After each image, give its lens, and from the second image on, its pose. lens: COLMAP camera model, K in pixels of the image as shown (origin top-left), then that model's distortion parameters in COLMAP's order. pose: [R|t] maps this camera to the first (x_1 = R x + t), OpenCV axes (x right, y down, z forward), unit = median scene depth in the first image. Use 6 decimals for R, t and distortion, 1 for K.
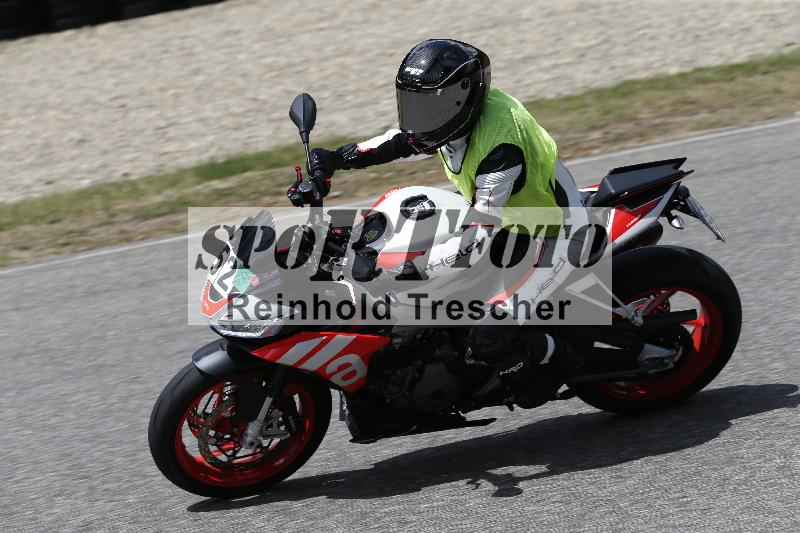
lens RADIAL K [[3879.1, 0, 398.1], [0, 3879.1, 266.3], [0, 0, 1]] dist [1.626978, 0.000000]
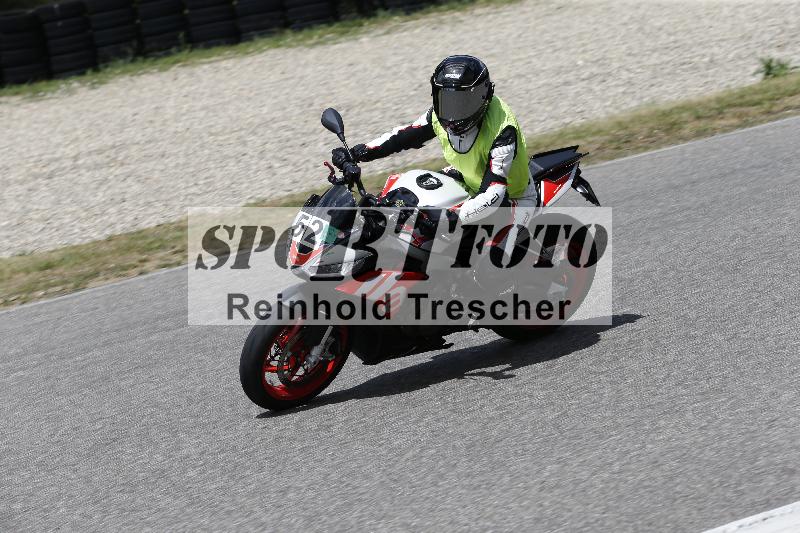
lens RADIAL K [[3879.1, 0, 398.9], [0, 3879.1, 262.1], [0, 0, 1]] dist [1.626978, 0.000000]
pose [[0.939419, -0.054578, 0.338397, -0.477262], [0.084954, 0.993512, -0.075604, 0.117737], [-0.332076, 0.099772, 0.937961, -0.302781]]
